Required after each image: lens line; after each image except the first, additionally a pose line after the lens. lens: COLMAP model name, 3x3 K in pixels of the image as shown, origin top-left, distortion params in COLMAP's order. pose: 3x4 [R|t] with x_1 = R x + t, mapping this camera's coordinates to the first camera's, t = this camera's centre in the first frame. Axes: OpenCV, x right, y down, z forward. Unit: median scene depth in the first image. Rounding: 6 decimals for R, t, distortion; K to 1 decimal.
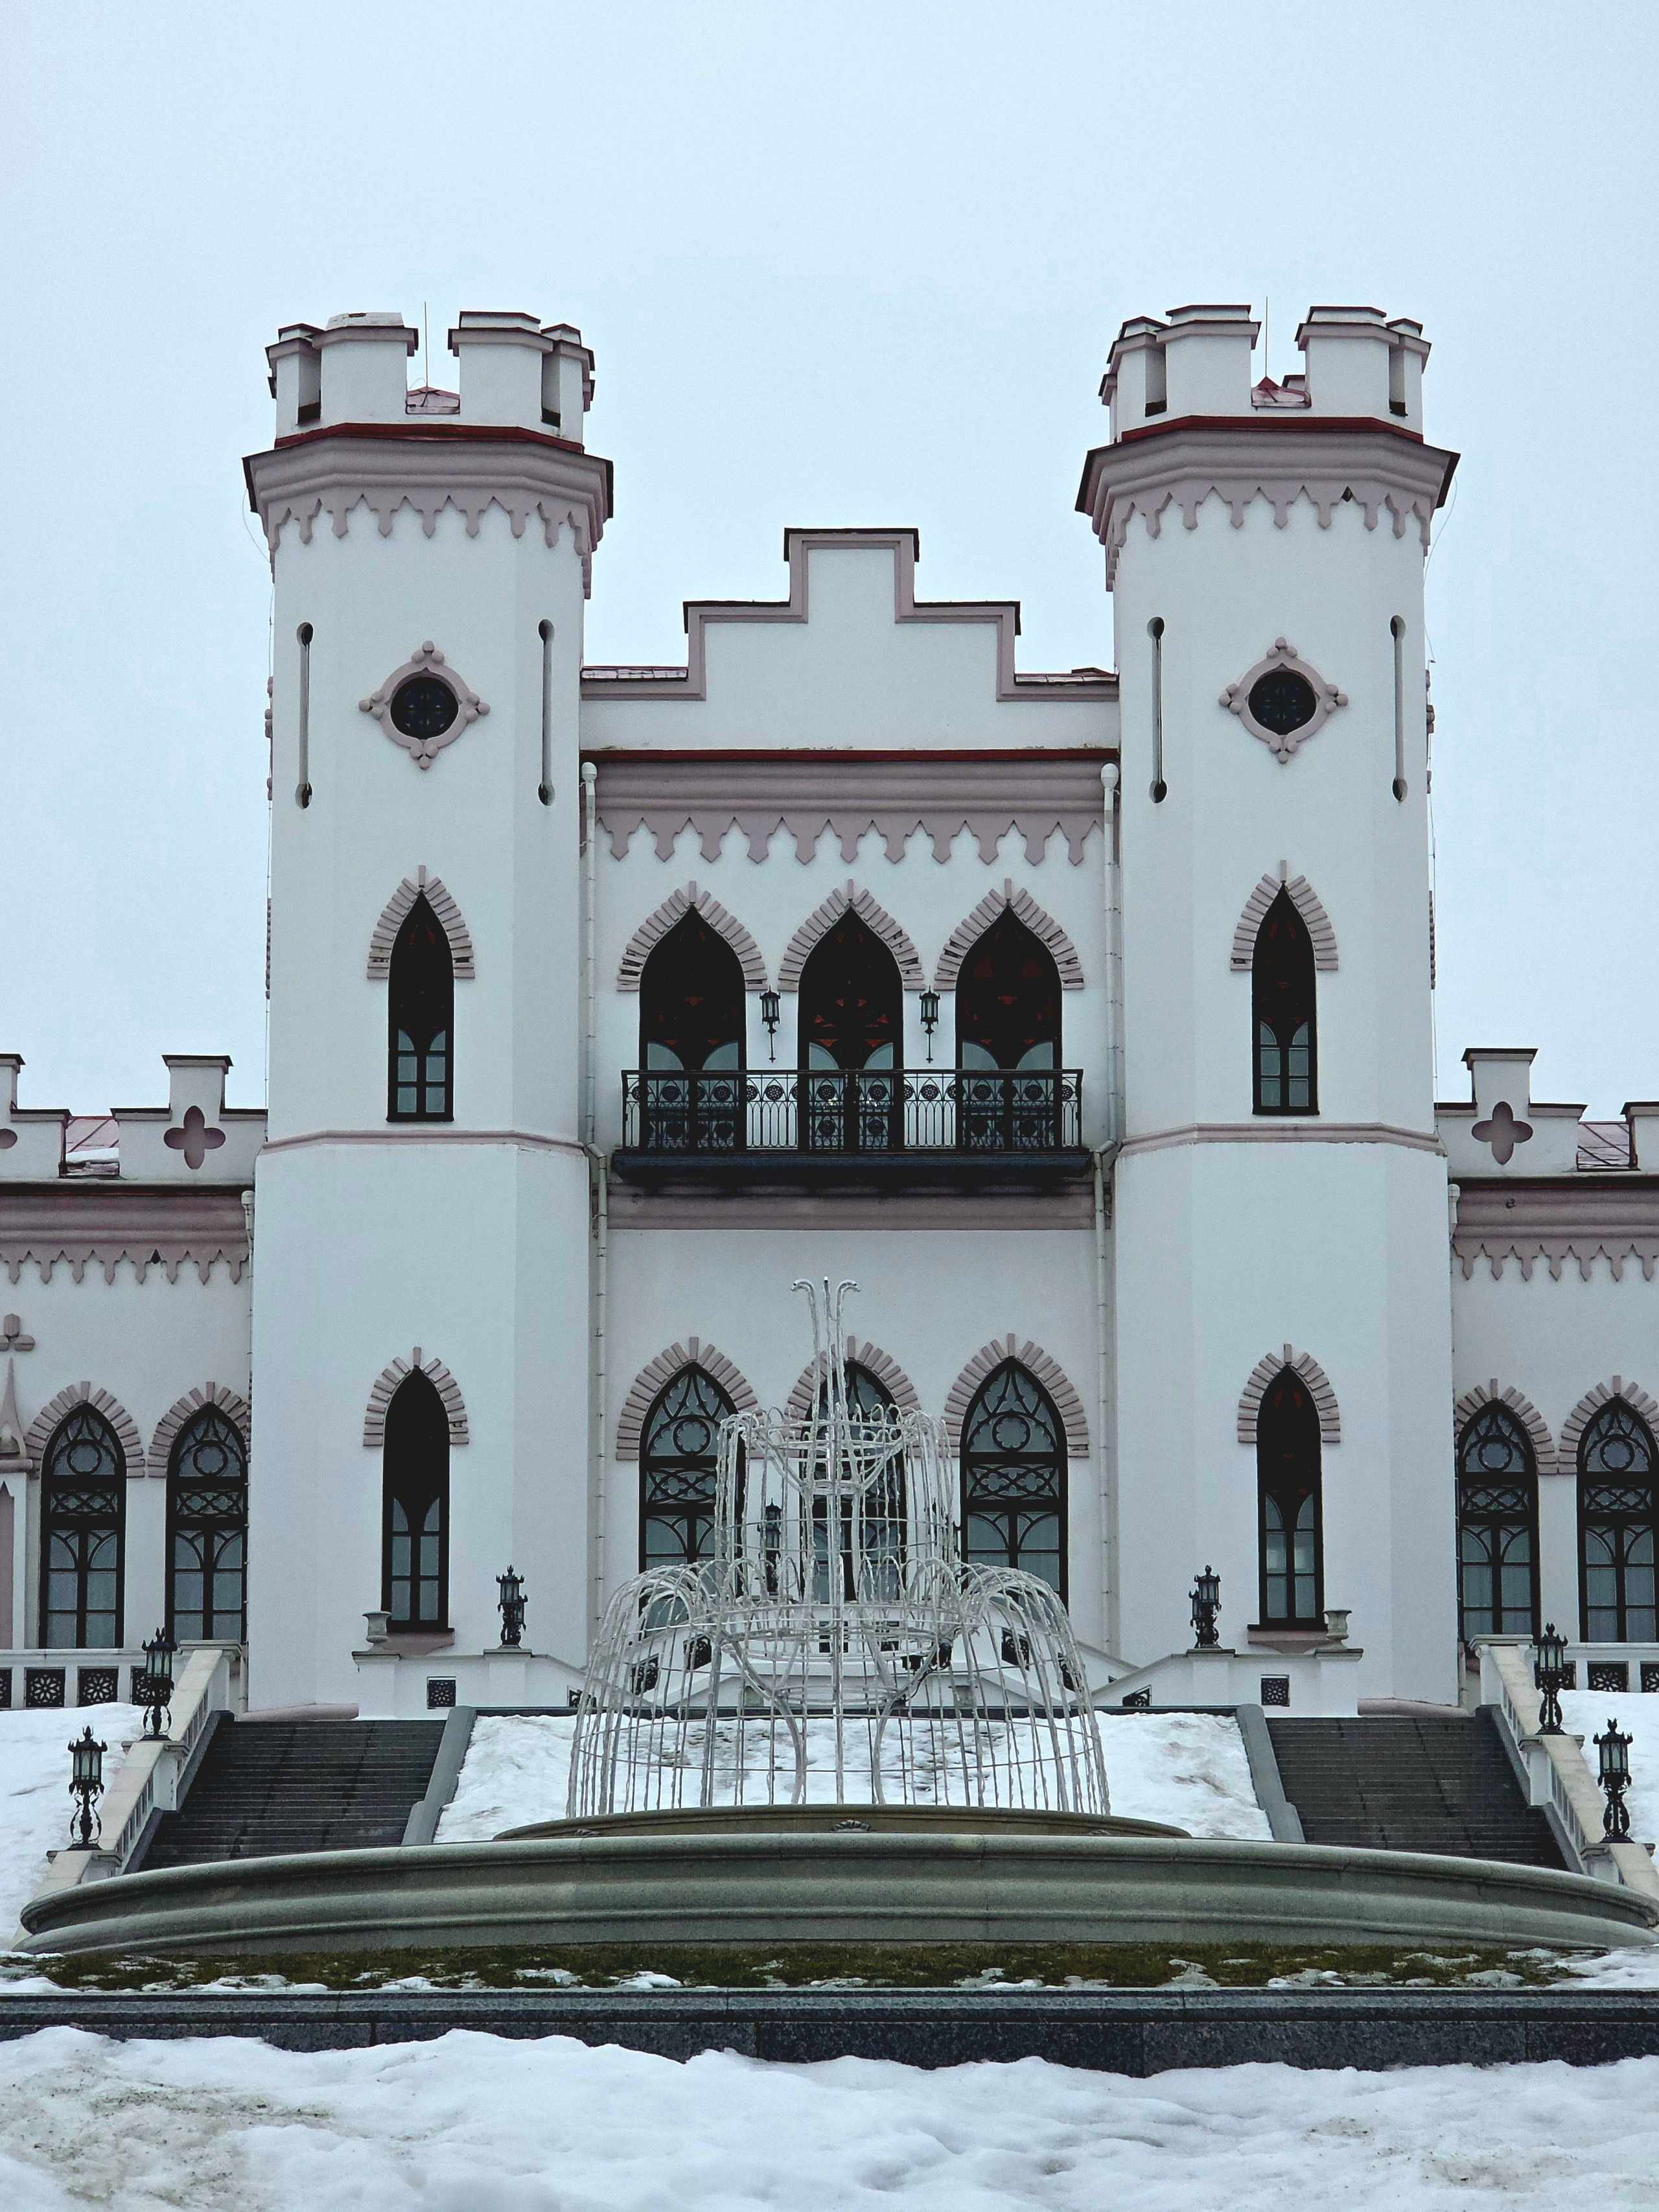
lens RADIAL K [[7382.6, 0, 862.3], [0, 7382.6, 1161.3], [0, 0, 1]] dist [0.237718, 0.000000]
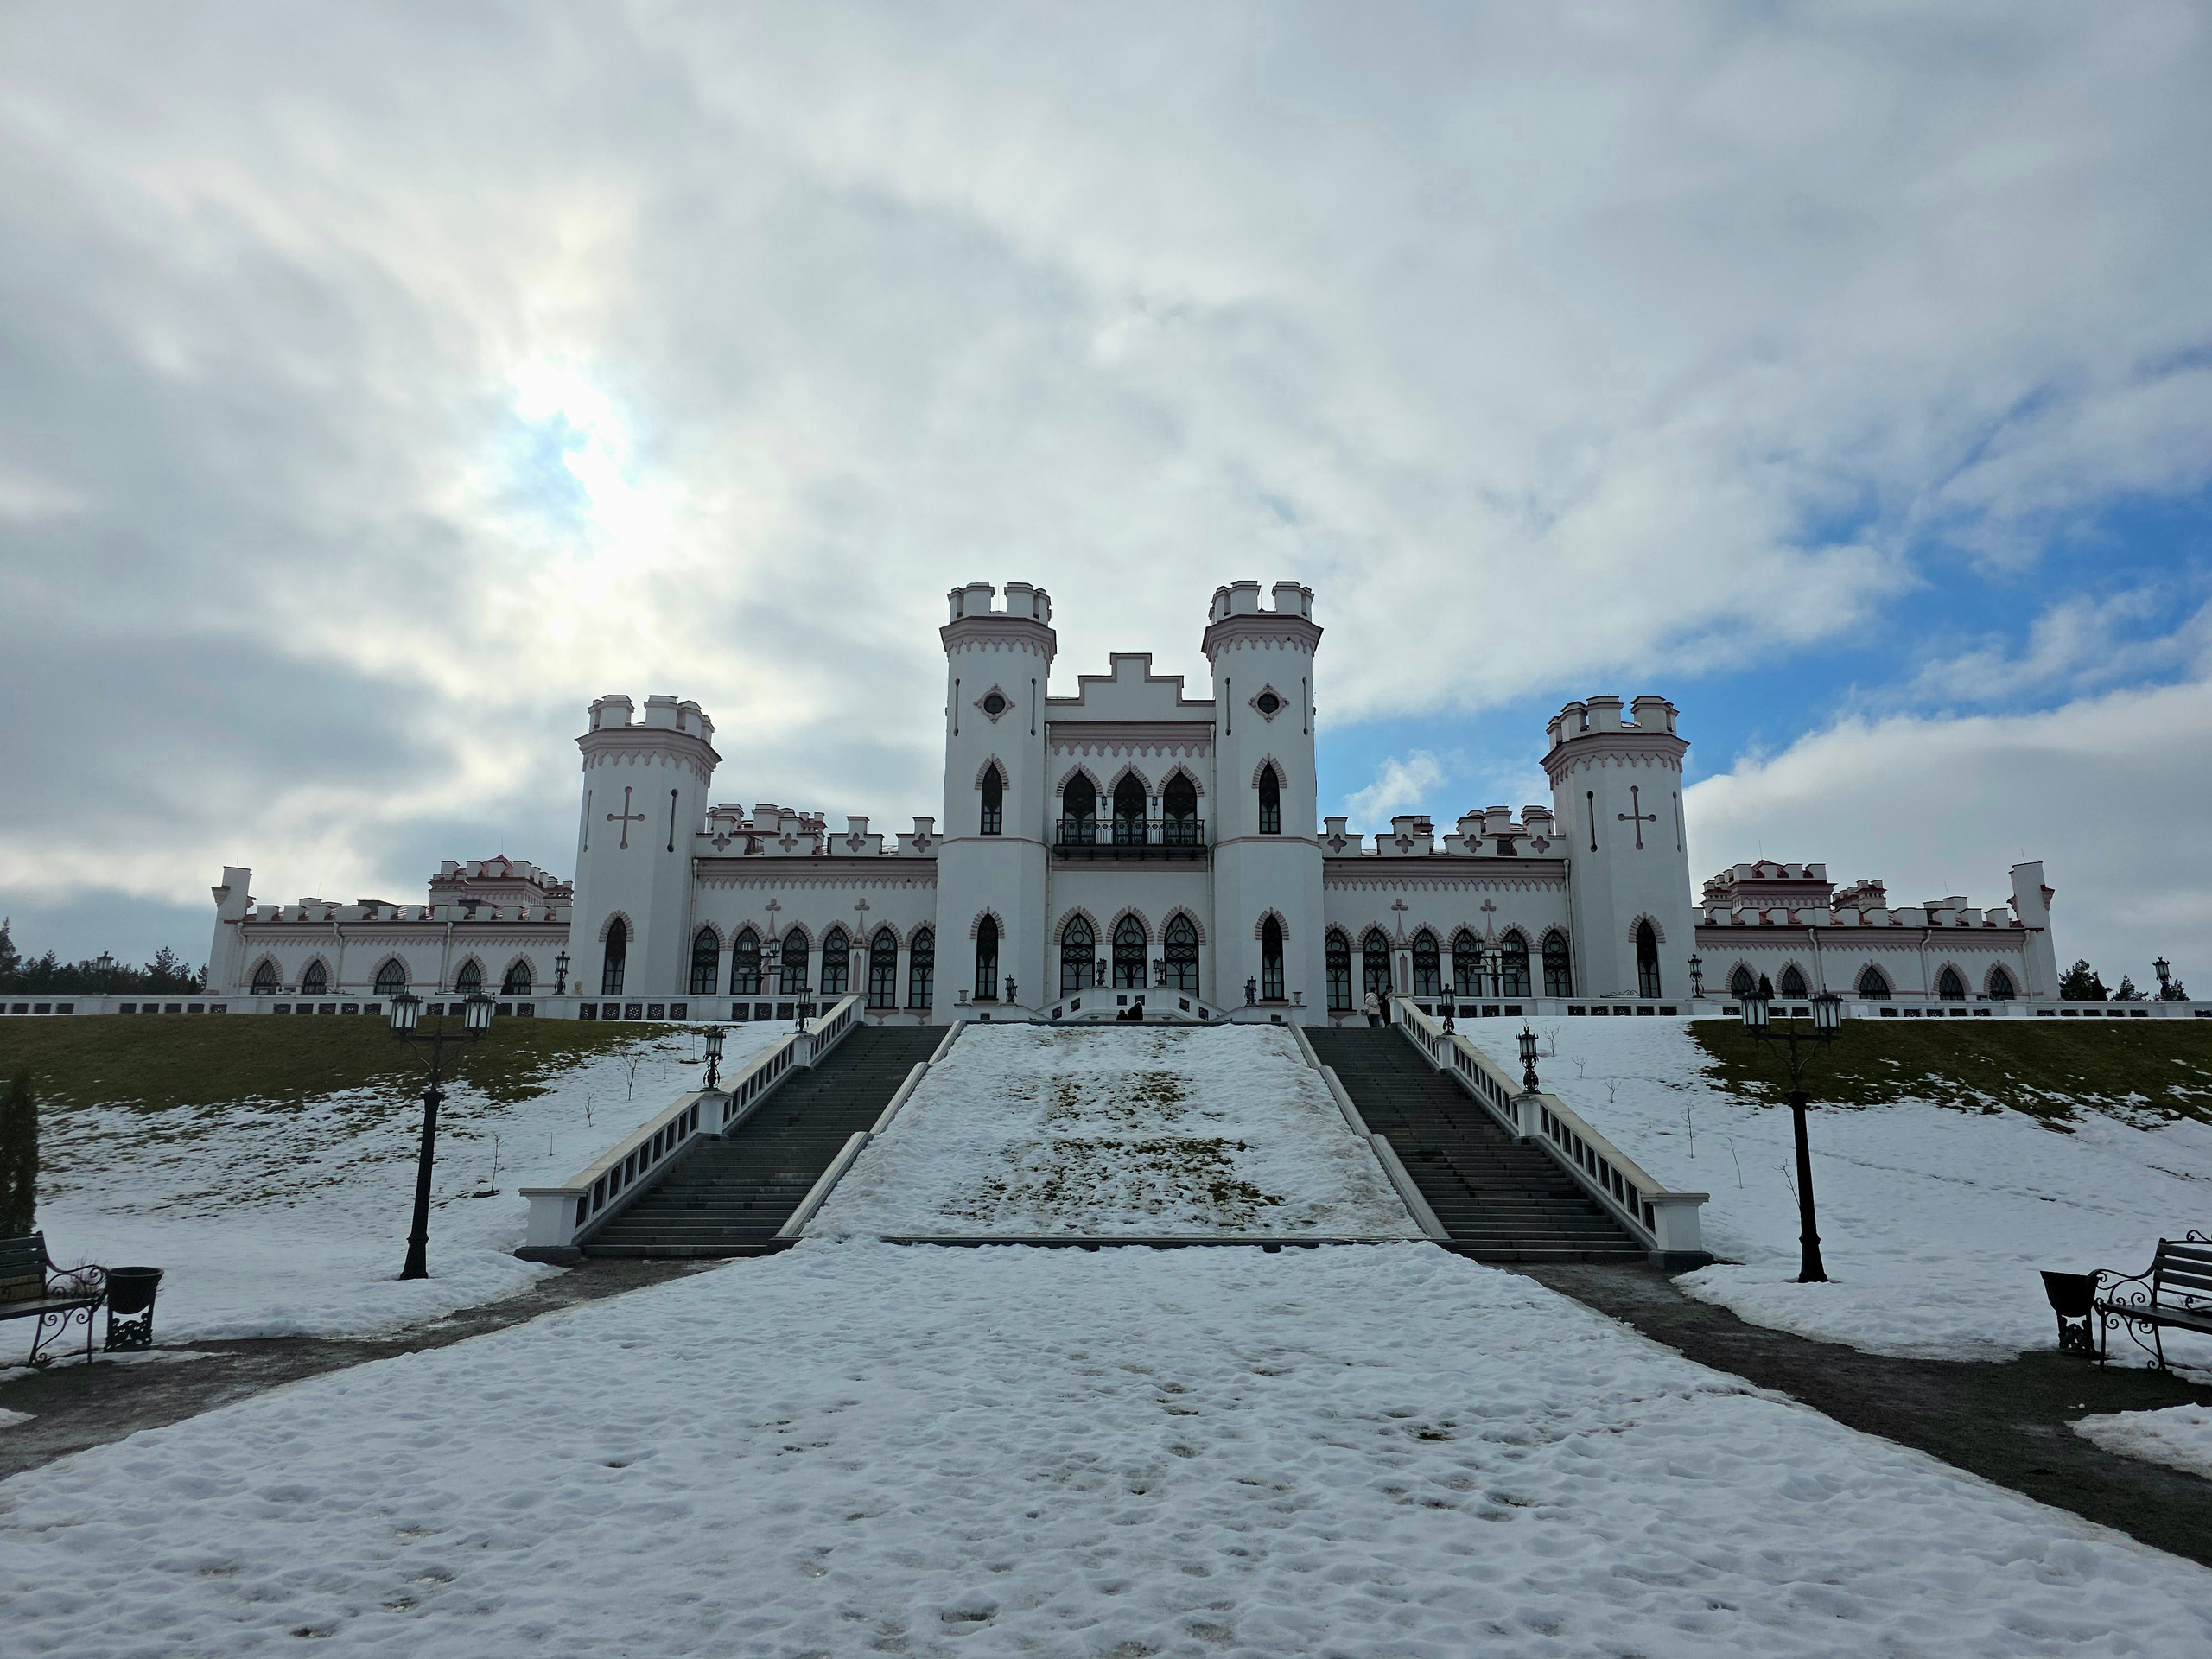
lens RADIAL K [[1471.2, 0, 1112.8], [0, 1471.2, 839.2], [0, 0, 1]] dist [0.081287, -0.020156]
pose [[0.999890, 0.004501, -0.014129, 0.000056], [-0.005280, 0.998436, -0.055657, 0.030062], [0.013856, 0.055725, 0.998350, 0.377411]]
